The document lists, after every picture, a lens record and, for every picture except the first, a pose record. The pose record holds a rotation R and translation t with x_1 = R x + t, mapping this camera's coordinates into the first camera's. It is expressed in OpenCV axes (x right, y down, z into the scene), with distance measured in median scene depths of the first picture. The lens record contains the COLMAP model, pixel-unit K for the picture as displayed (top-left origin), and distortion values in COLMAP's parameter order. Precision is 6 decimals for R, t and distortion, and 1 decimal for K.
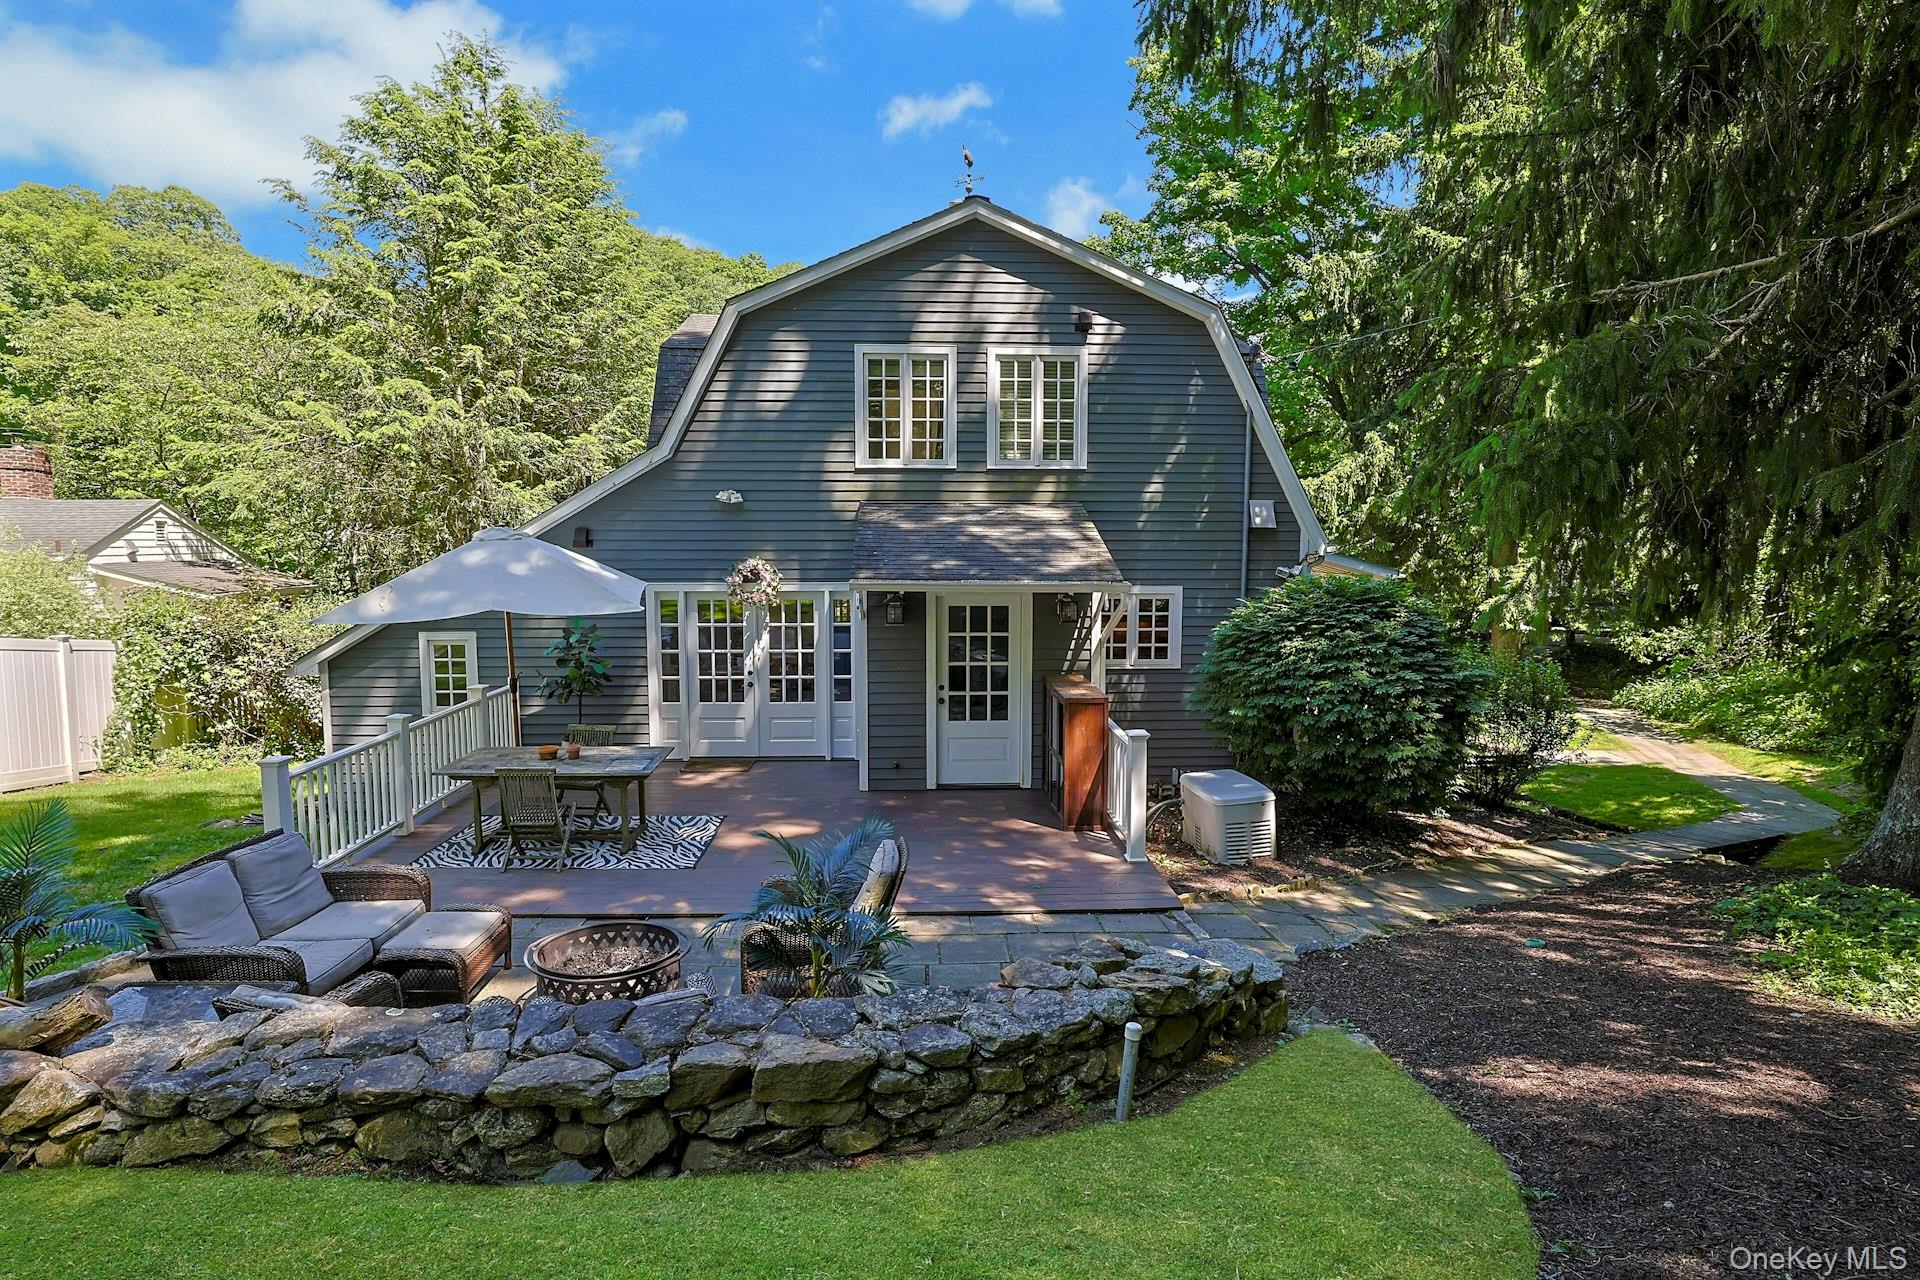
lens RADIAL K [[901.1, 0, 955.5], [0, 901.1, 628.1], [0, 0, 1]] dist [-0.036761, 0.016437]
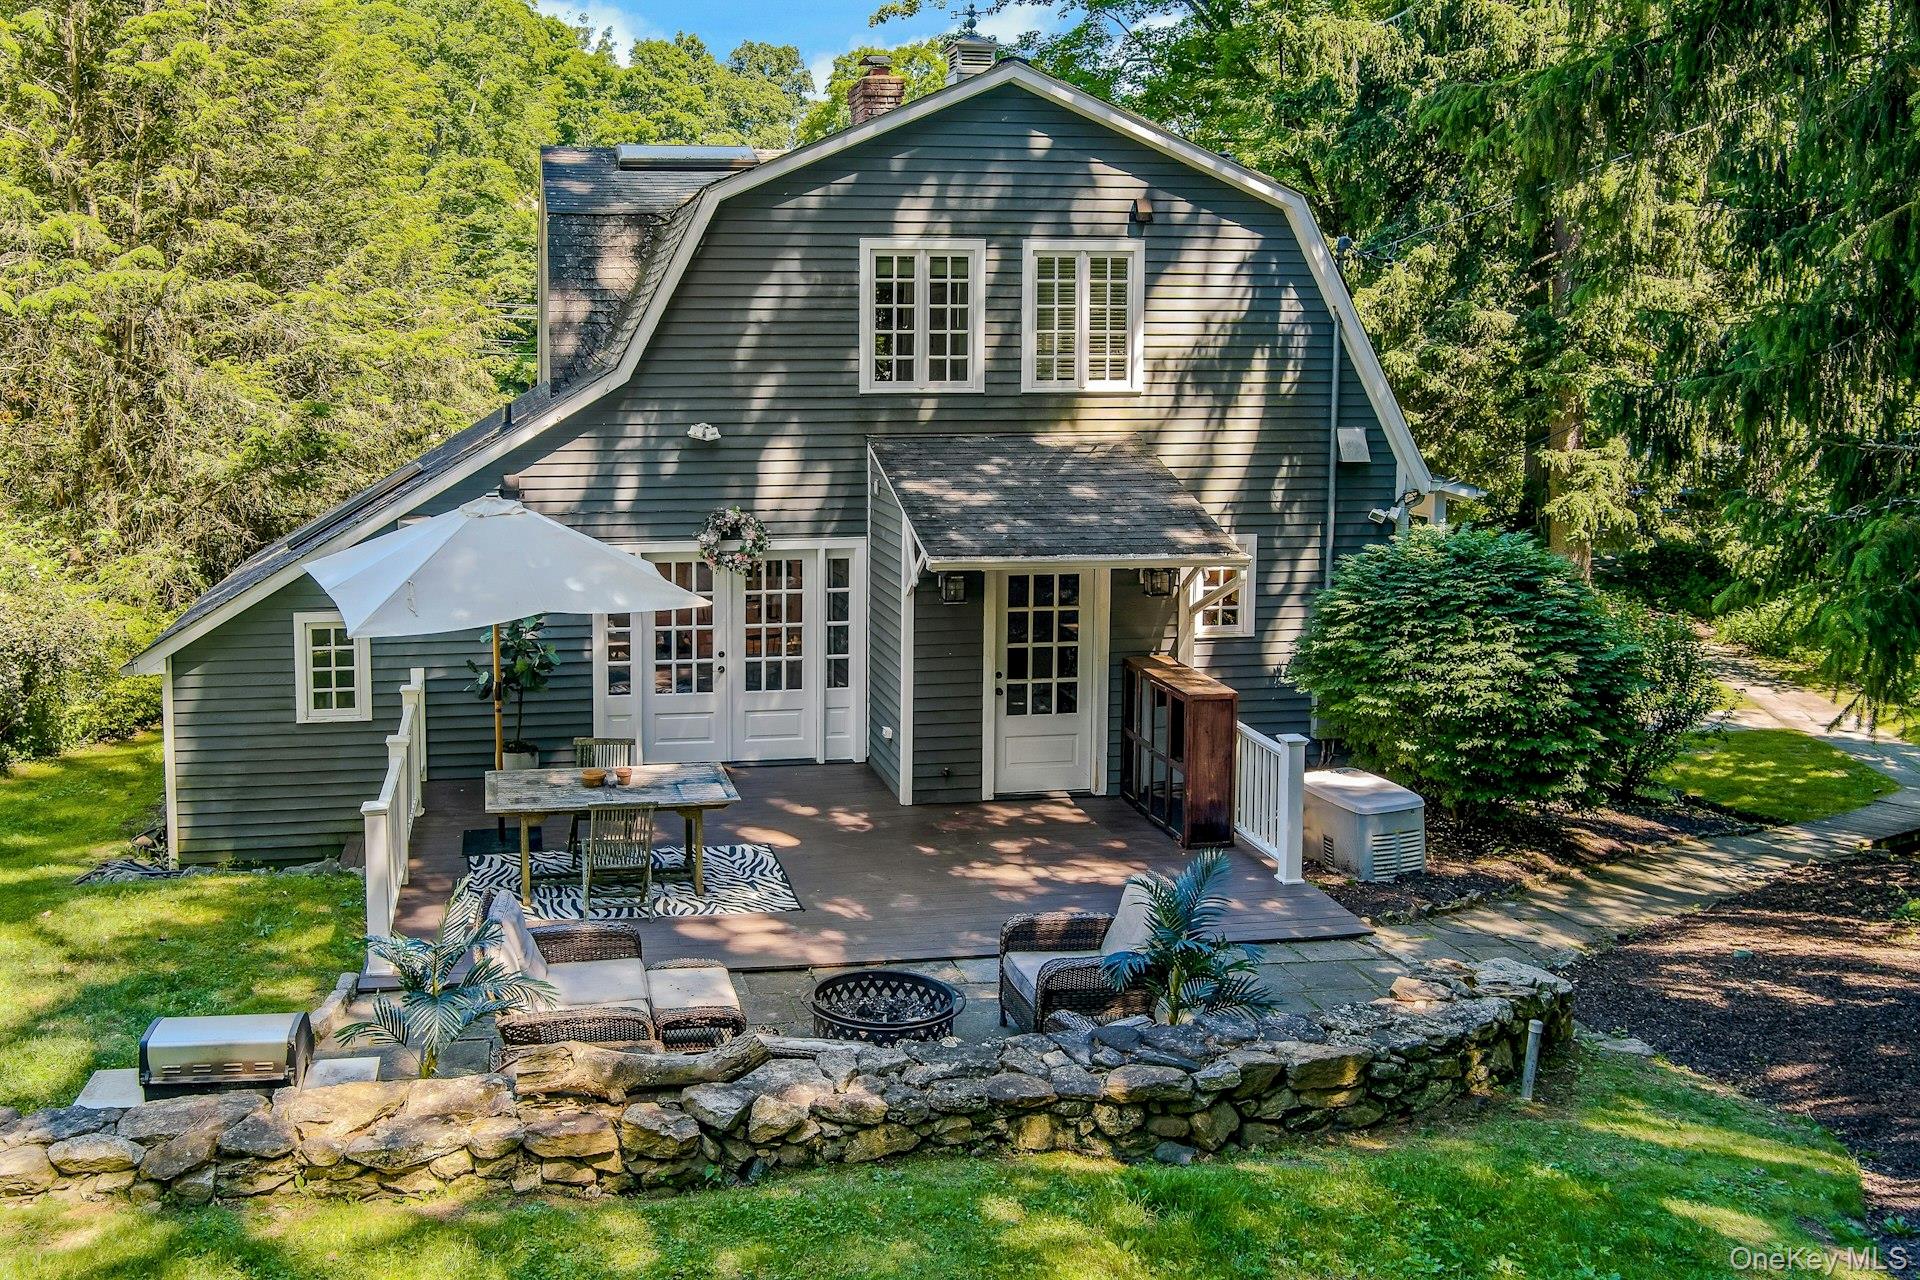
lens RADIAL K [[1273.7, 0, 958.2], [0, 1273.7, 532.3], [0, 0, 1]] dist [-0.026298, 0.000476]
pose [[0.995750, -0.011229, 0.091406, -0.129136], [0.012612, 0.999814, -0.014566, -0.038821], [-0.091225, 0.015657, 0.995707, -0.119440]]
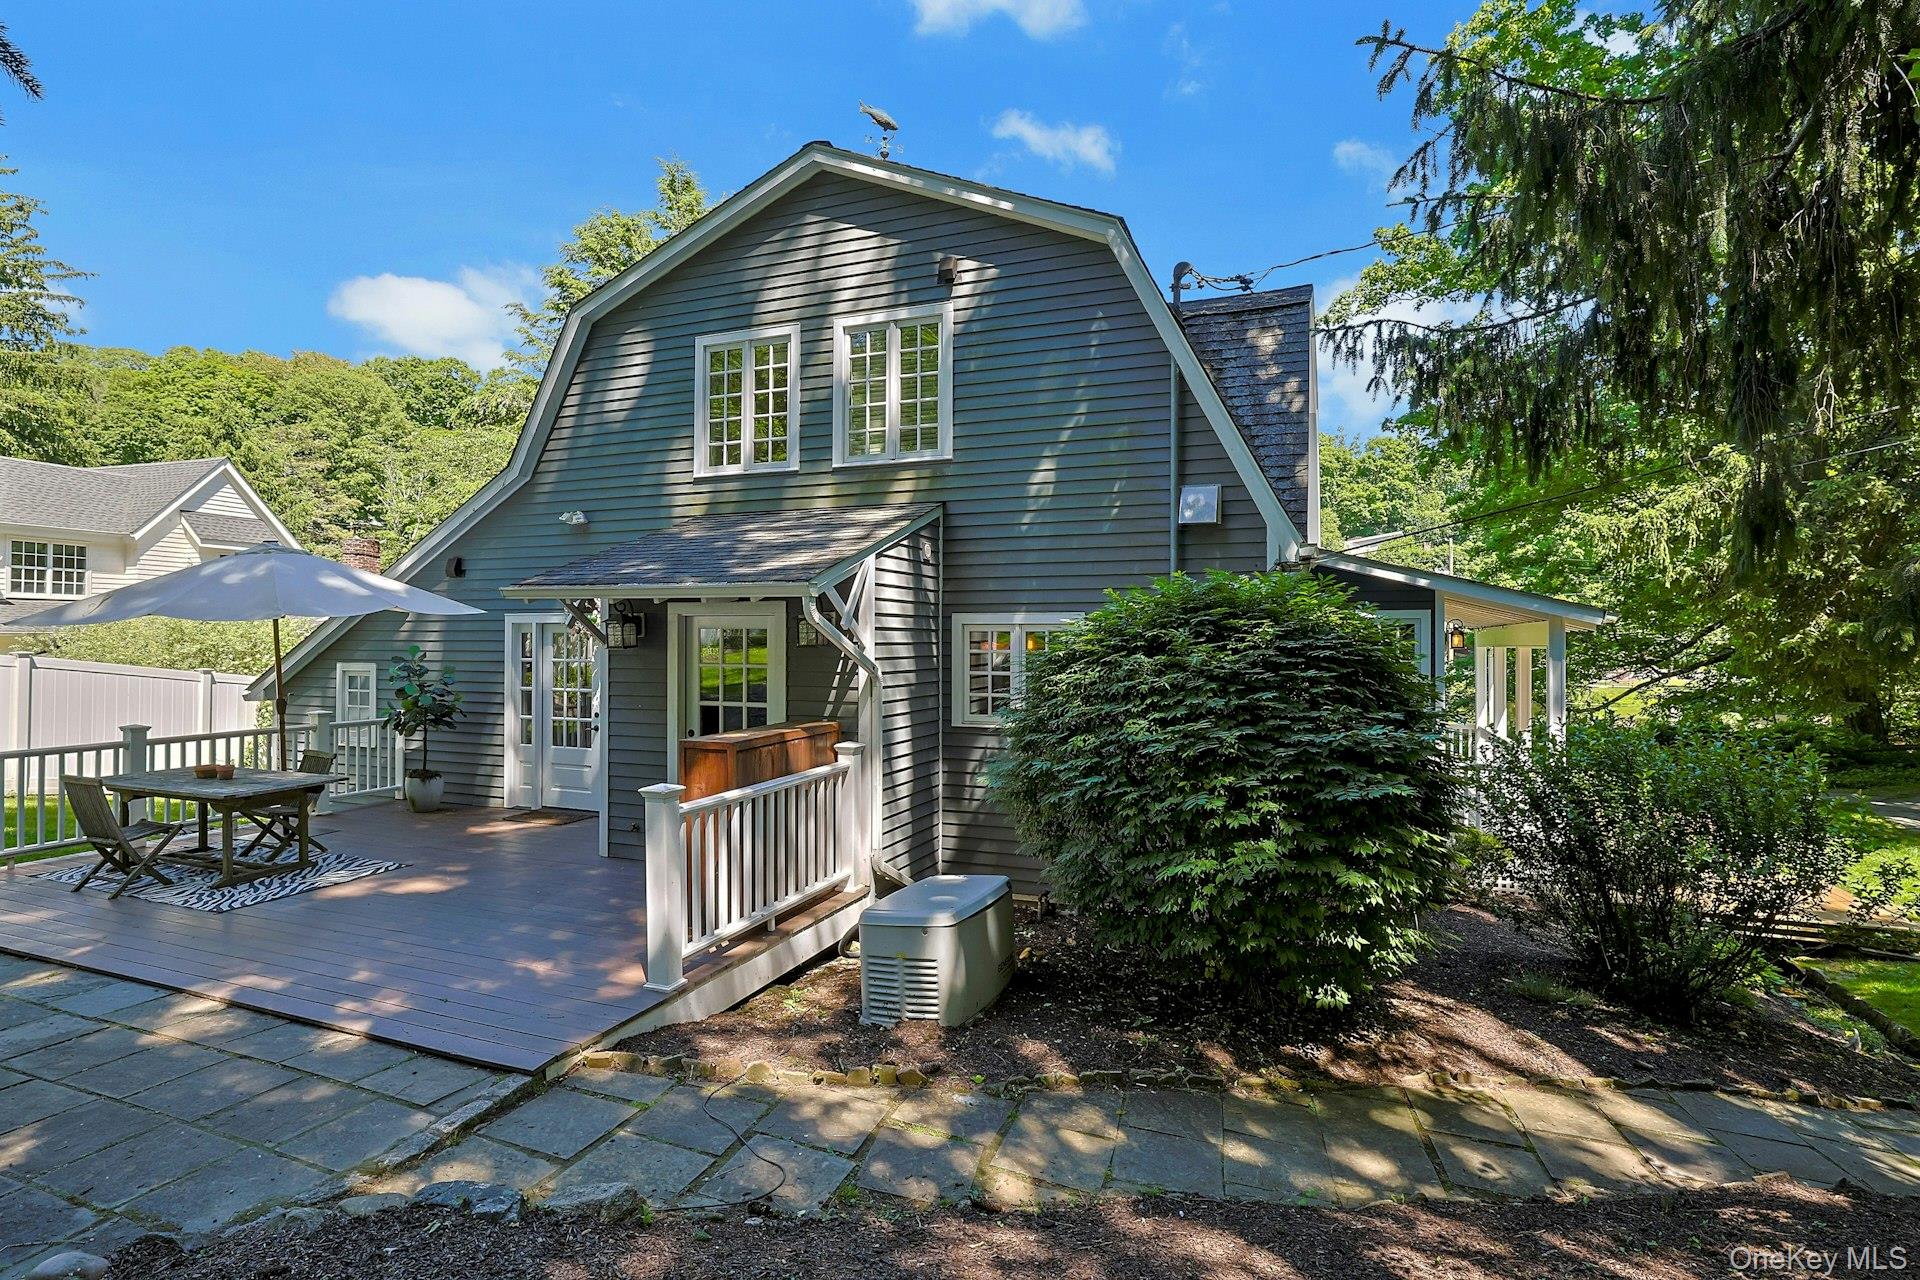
lens RADIAL K [[907.6, 0, 966.5], [0, 907.6, 637.3], [0, 0, 1]] dist [-0.049410, 0.025722]
pose [[0.917941, -0.002428, -0.396708, 0.471149], [-0.036289, 0.995275, -0.090060, 0.041232], [0.395053, 0.097066, 0.913516, 0.336333]]
